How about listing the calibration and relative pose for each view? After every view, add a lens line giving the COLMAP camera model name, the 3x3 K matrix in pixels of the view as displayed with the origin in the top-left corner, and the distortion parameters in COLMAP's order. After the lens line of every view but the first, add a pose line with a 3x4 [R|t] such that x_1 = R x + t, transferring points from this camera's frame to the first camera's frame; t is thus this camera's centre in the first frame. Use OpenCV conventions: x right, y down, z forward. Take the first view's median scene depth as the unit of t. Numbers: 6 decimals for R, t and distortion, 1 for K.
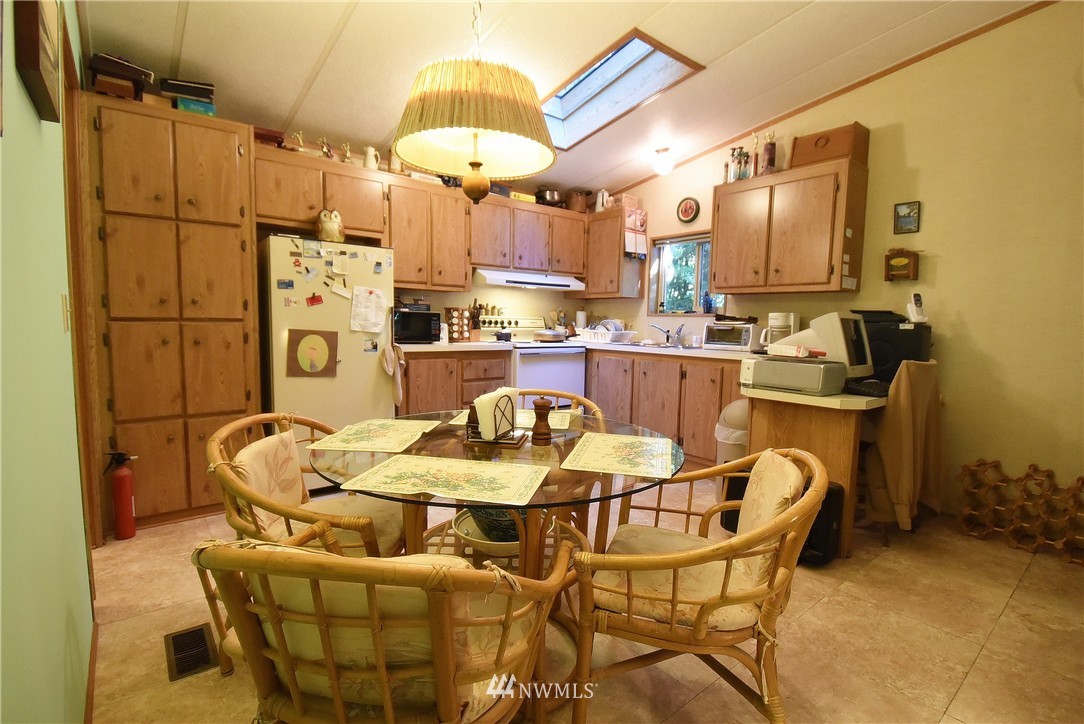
lens RADIAL K [[499.6, 0, 547.0], [0, 499.6, 356.2], [0, 0, 1]] dist [-0.001097, -0.011420]
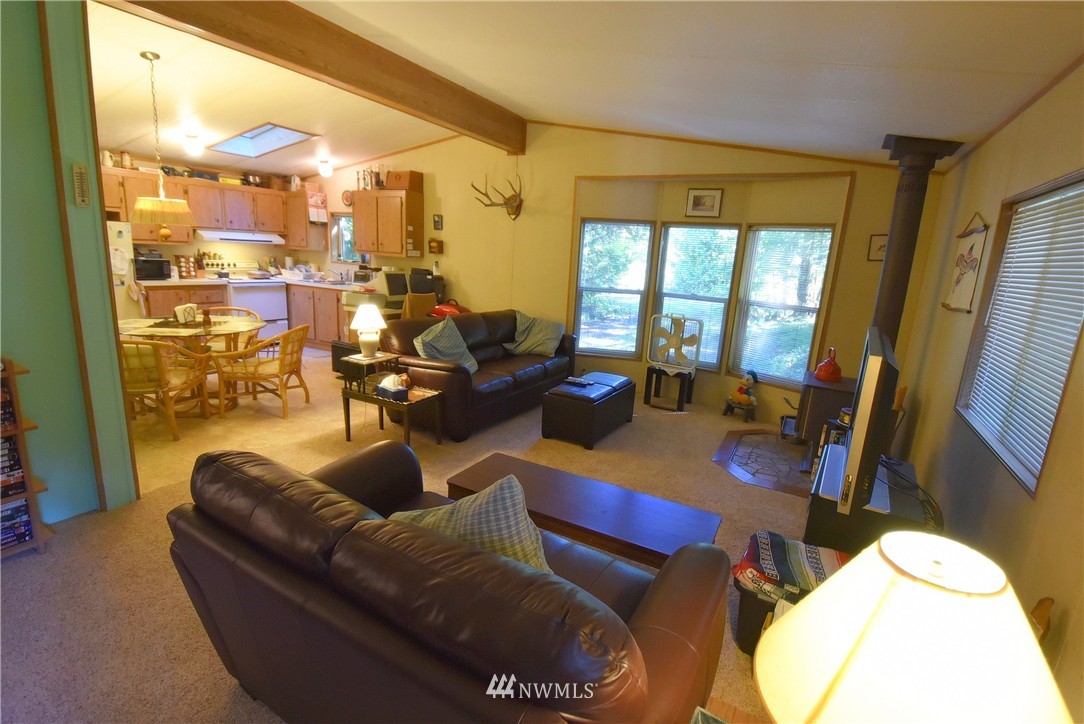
lens RADIAL K [[499.6, 0, 536.8], [0, 499.6, 360.0], [0, 0, 1]] dist [-0.001097, -0.011420]
pose [[0.929348, -0.041348, 0.366882, 0.235204], [-0.013898, 0.989087, 0.146678, -0.019740], [-0.368943, -0.141414, 0.918631, -0.780312]]
